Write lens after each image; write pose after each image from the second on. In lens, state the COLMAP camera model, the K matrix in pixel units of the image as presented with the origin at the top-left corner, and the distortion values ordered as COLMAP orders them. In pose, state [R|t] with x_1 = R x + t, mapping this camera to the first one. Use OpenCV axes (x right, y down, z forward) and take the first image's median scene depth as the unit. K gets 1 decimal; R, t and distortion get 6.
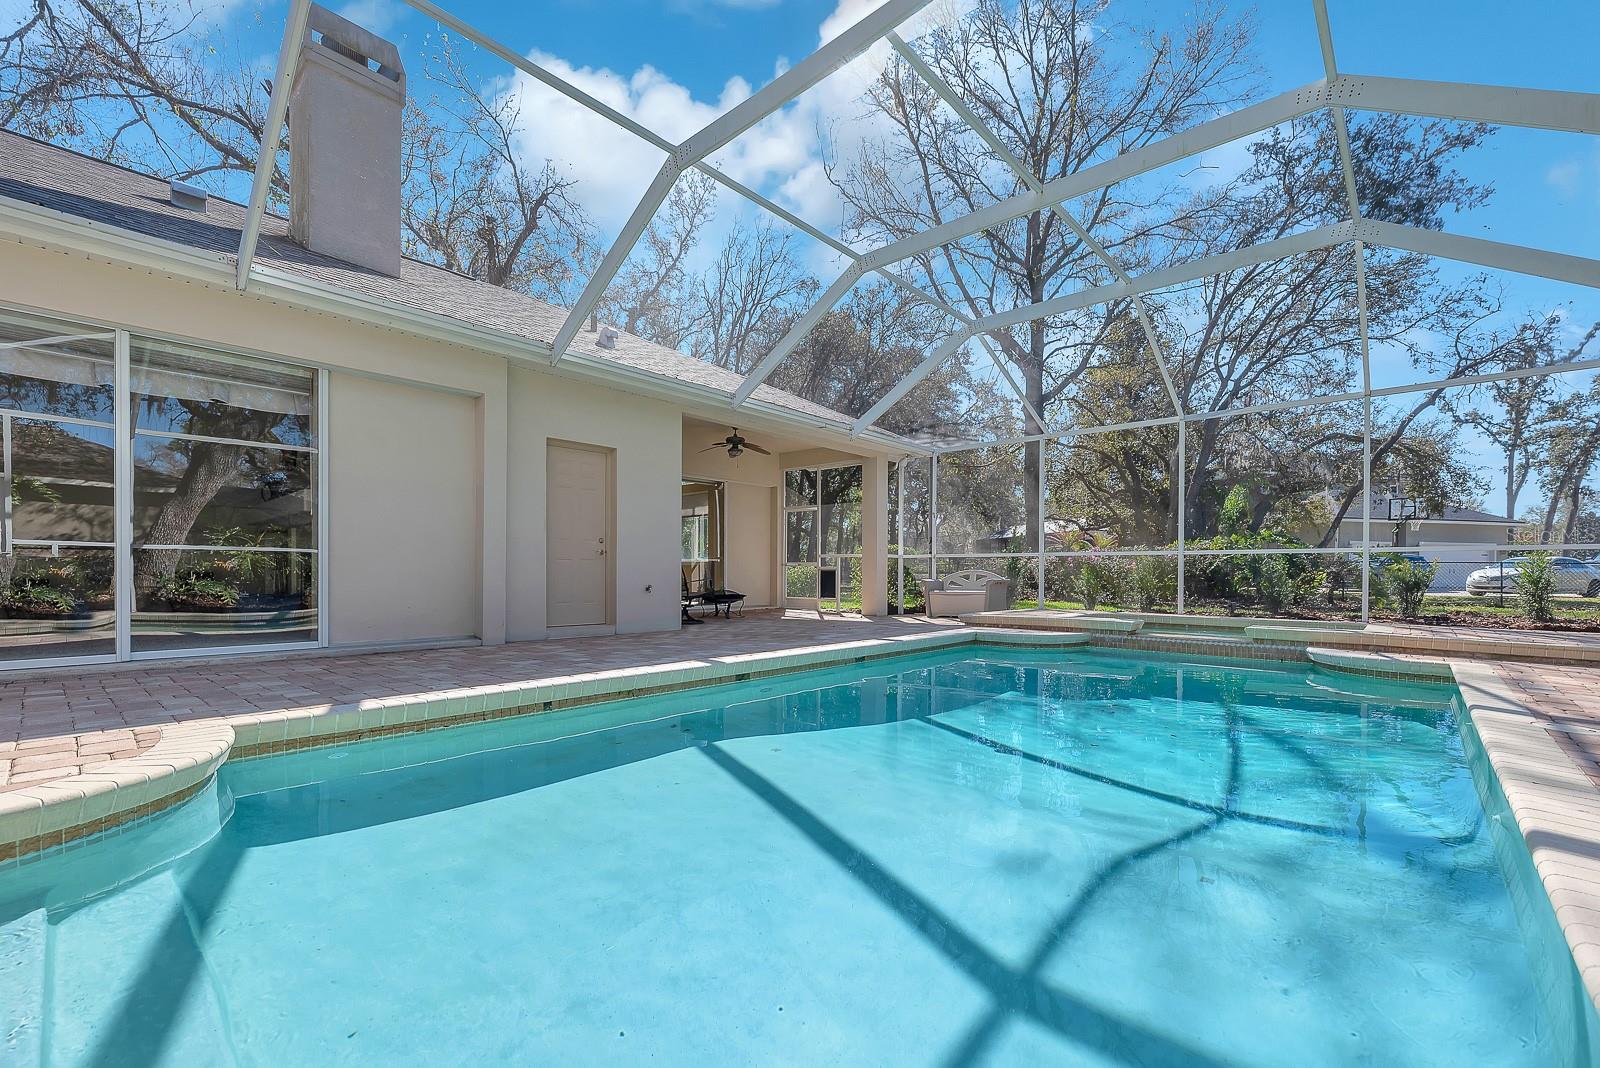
lens RADIAL K [[653.1, 0, 819.0], [0, 653.1, 577.9], [0, 0, 1]] dist [-0.004313, -0.000728]
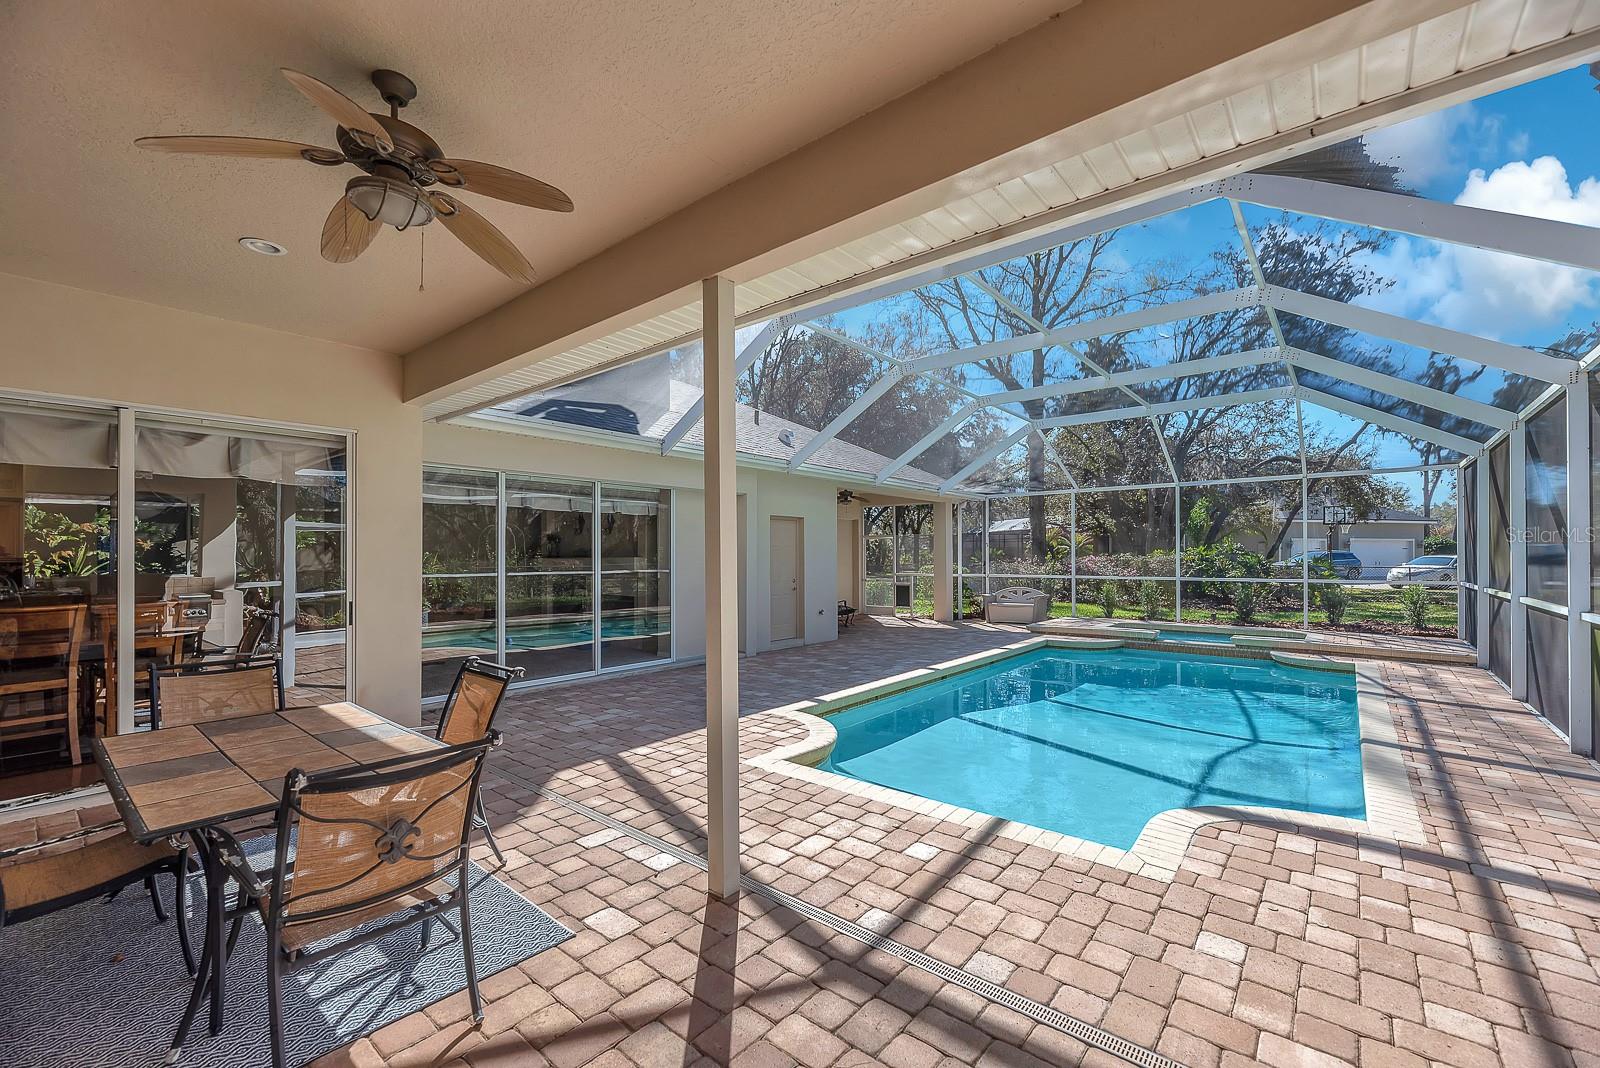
lens RADIAL K [[653.1, 0, 794.1], [0, 653.1, 545.2], [0, 0, 1]] dist [-0.004313, -0.000728]
pose [[0.999434, -0.008345, 0.032590, -0.255000], [0.008923, 0.999805, -0.017633, -0.073796], [-0.032437, 0.017913, 0.999313, -0.306487]]
